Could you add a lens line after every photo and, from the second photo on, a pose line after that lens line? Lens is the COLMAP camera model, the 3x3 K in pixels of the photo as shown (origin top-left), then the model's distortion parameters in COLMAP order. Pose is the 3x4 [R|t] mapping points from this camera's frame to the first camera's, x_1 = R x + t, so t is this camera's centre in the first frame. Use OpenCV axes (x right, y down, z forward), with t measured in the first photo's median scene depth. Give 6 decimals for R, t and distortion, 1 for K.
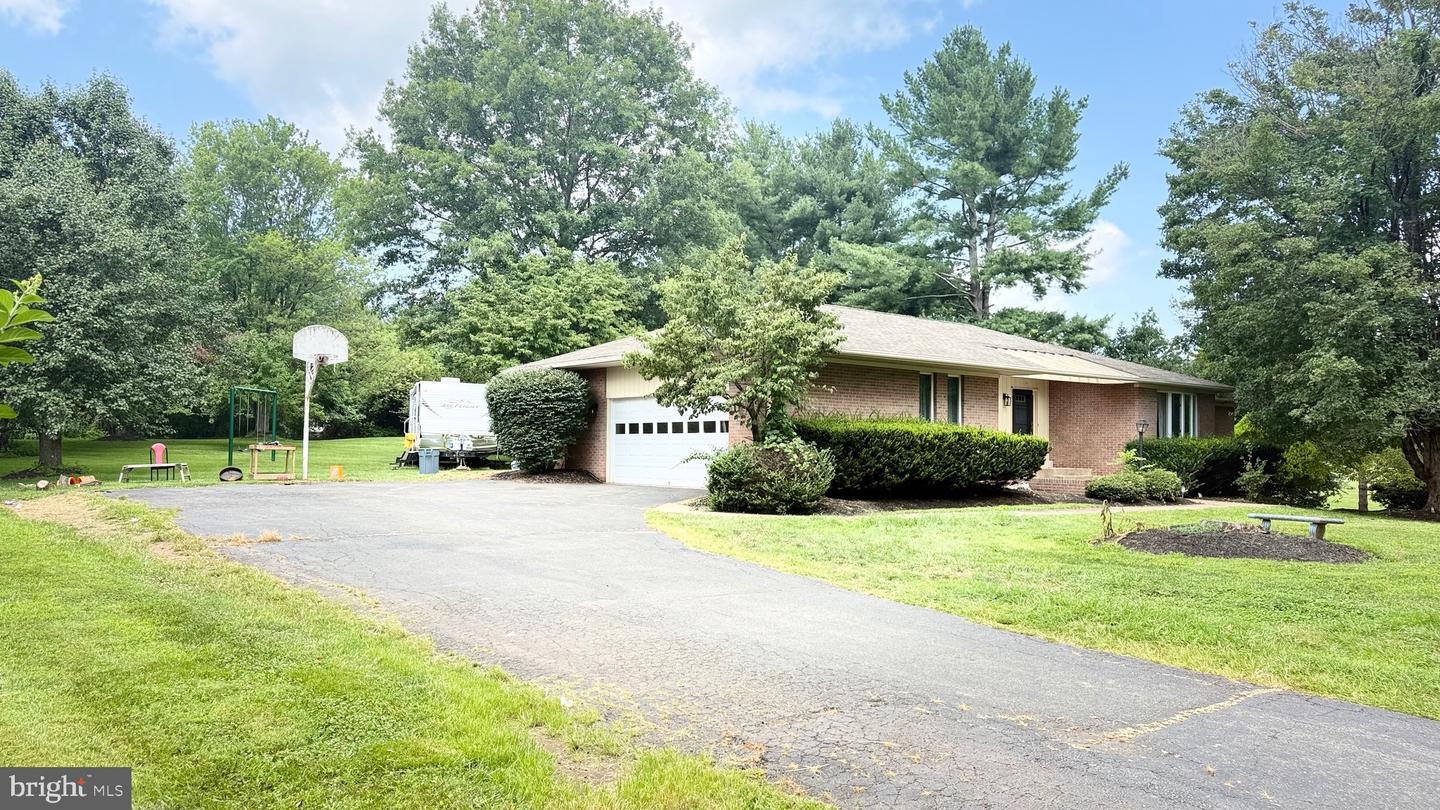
lens RADIAL K [[1040.8, 0, 720.0], [0, 1040.8, 405.0], [0, 0, 1]] dist [0.060124, -0.114065]
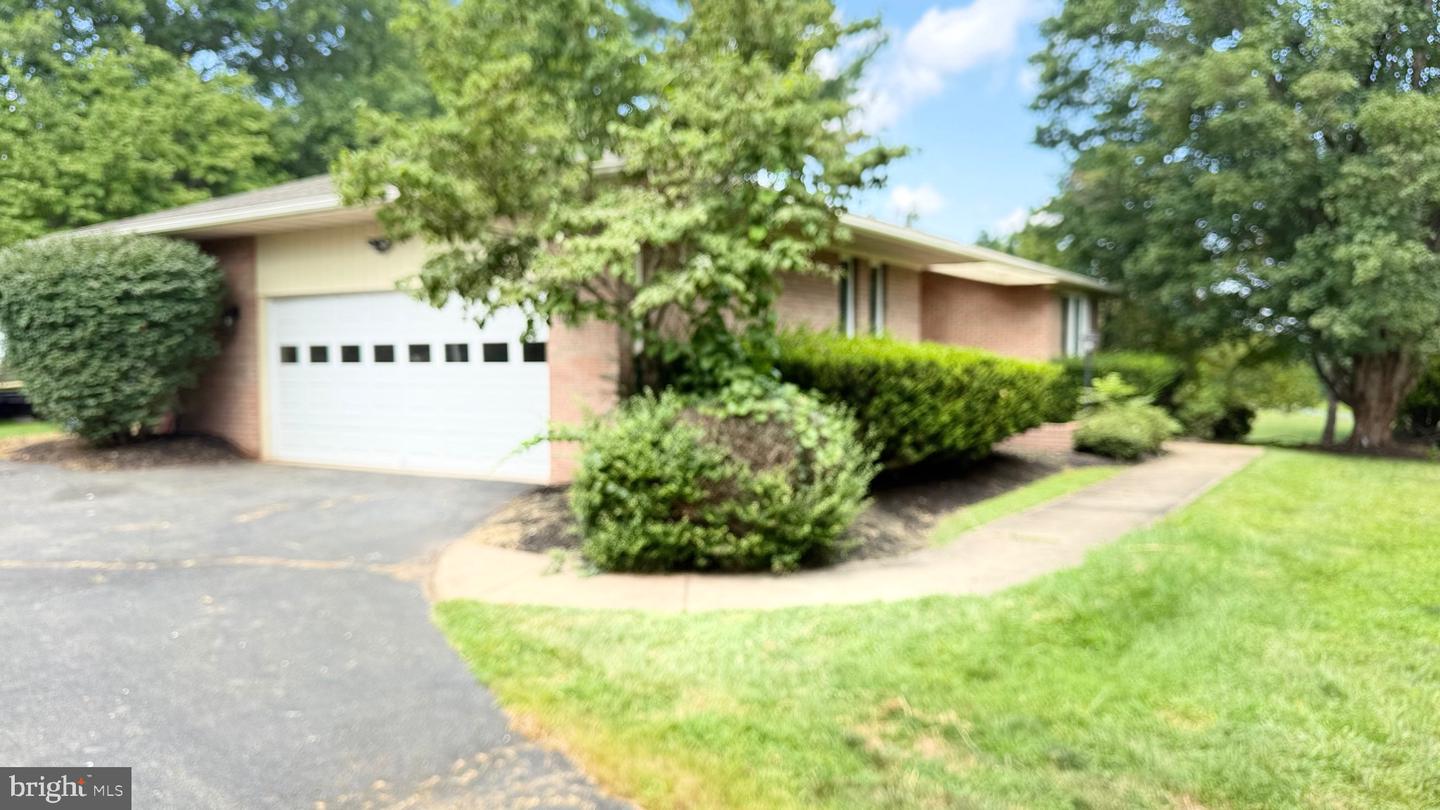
lens RADIAL K [[1040.8, 0, 720.0], [0, 1040.8, 405.0], [0, 0, 1]] dist [0.060124, -0.114065]
pose [[0.944330, -0.026735, 0.327912, -0.067099], [-0.001412, 0.996354, 0.085298, 0.002995], [-0.328997, -0.081013, 0.940850, 0.446596]]
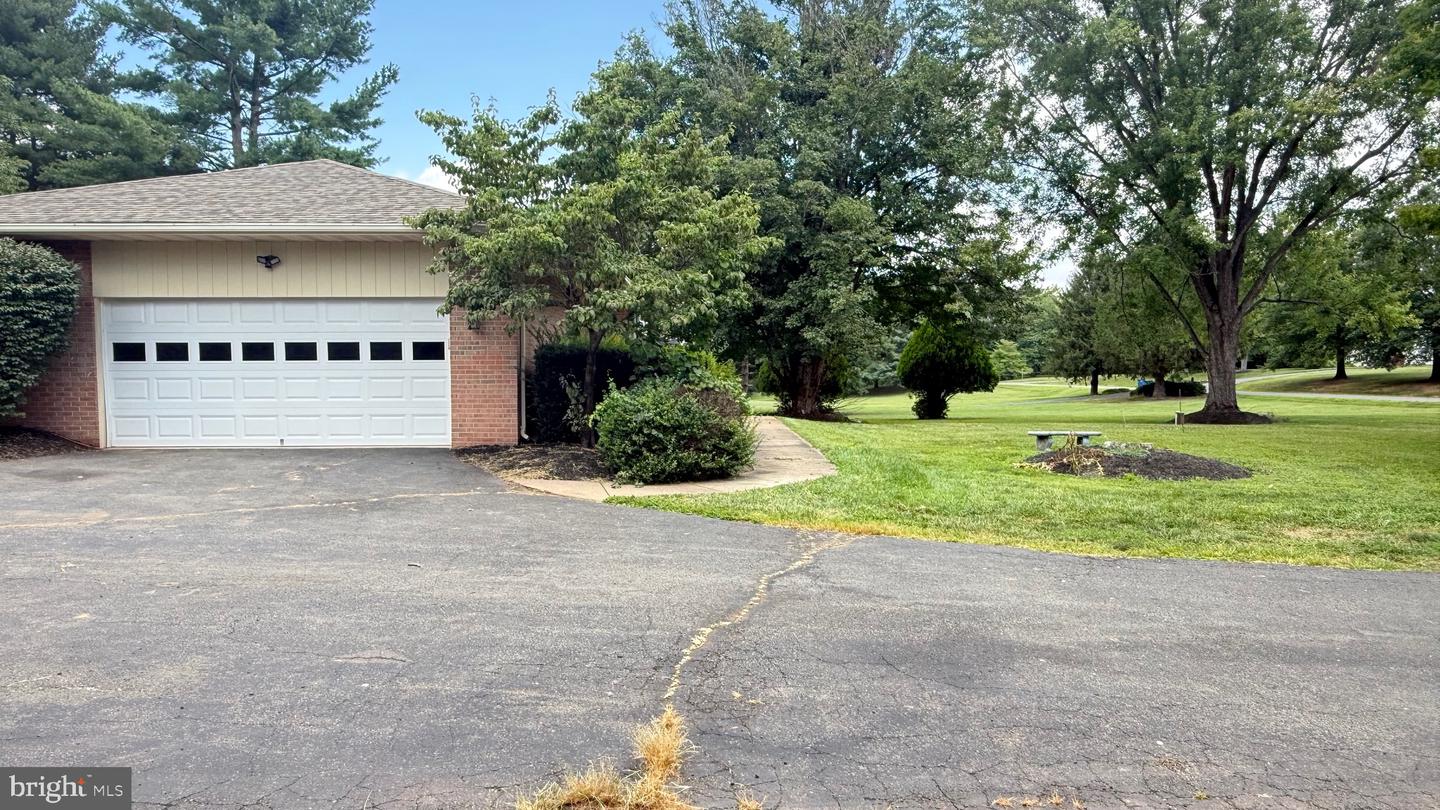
lens RADIAL K [[968.8, 0, 720.0], [0, 968.8, 405.0], [0, 0, 1]] dist [-0.000266, 0.002092]
pose [[0.592355, -0.048541, 0.804213, -0.336943], [-0.025118, 0.996586, 0.078654, 0.001854], [-0.805285, -0.066791, 0.589113, 0.438285]]
